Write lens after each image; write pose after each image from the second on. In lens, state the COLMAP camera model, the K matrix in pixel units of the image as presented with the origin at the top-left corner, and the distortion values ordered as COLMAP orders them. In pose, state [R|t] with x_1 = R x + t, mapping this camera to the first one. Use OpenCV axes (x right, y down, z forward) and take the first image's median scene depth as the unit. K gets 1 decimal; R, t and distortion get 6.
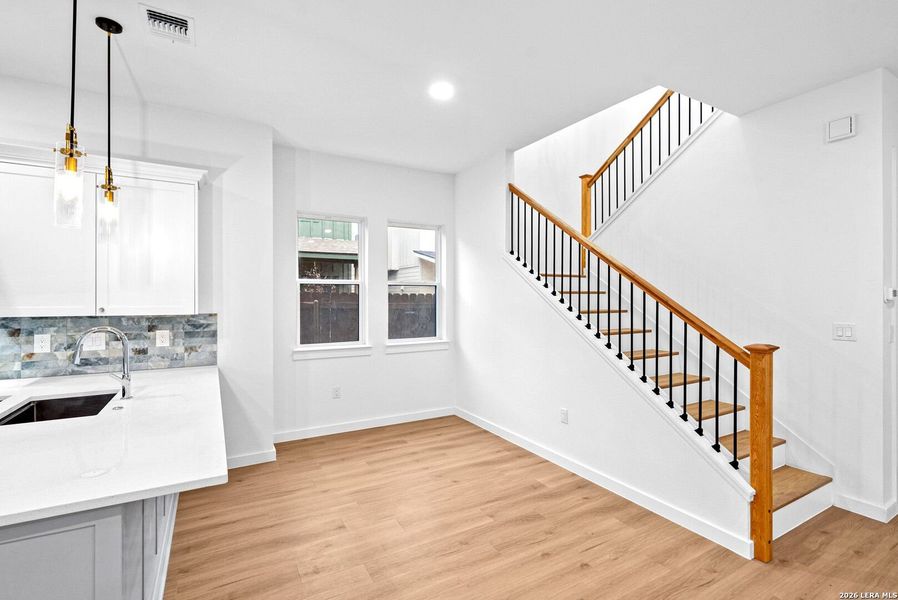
lens RADIAL K [[417.3, 0, 449.0], [0, 417.3, 300.0], [0, 0, 1]] dist [0.000203, -0.000147]
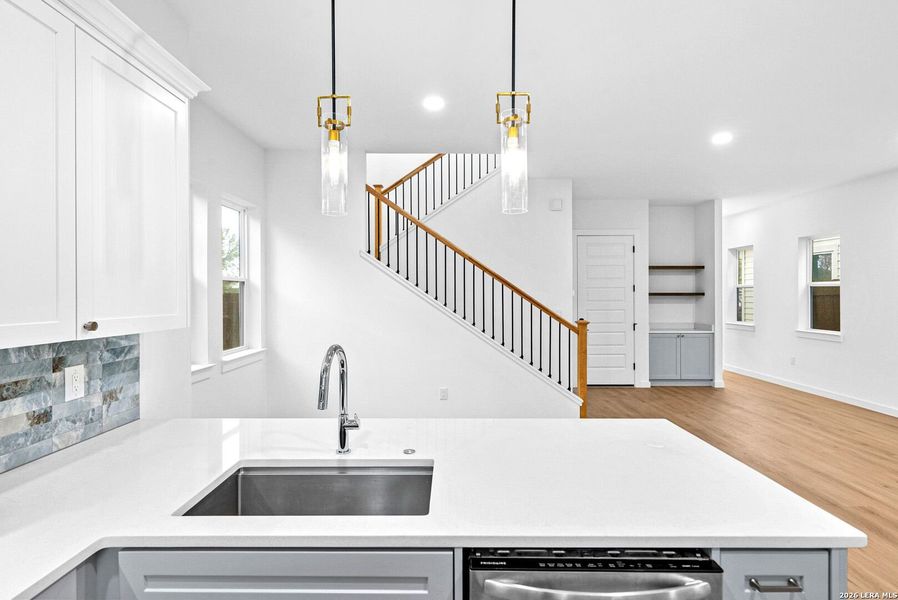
lens RADIAL K [[456.3, 0, 449.0], [0, 456.3, 297.0], [0, 0, 1]] dist [0.005103, 0.000312]
pose [[0.503786, -0.007376, 0.863797, -0.919469], [0.009412, 0.999951, 0.003049, -0.005990], [-0.863777, 0.006594, 0.503830, 0.344964]]
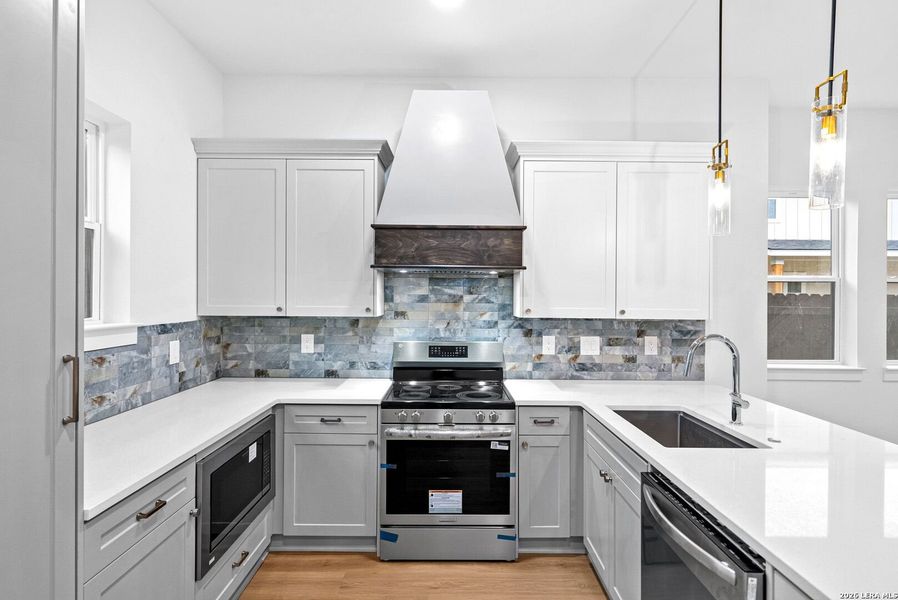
lens RADIAL K [[456.3, 0, 449.0], [0, 456.3, 297.0], [0, 0, 1]] dist [0.005103, 0.000312]
pose [[0.867381, 0.005200, -0.497618, -0.572058], [-0.009084, 0.999944, -0.005386, -0.000464], [0.497562, 0.009192, 0.867380, -0.038174]]
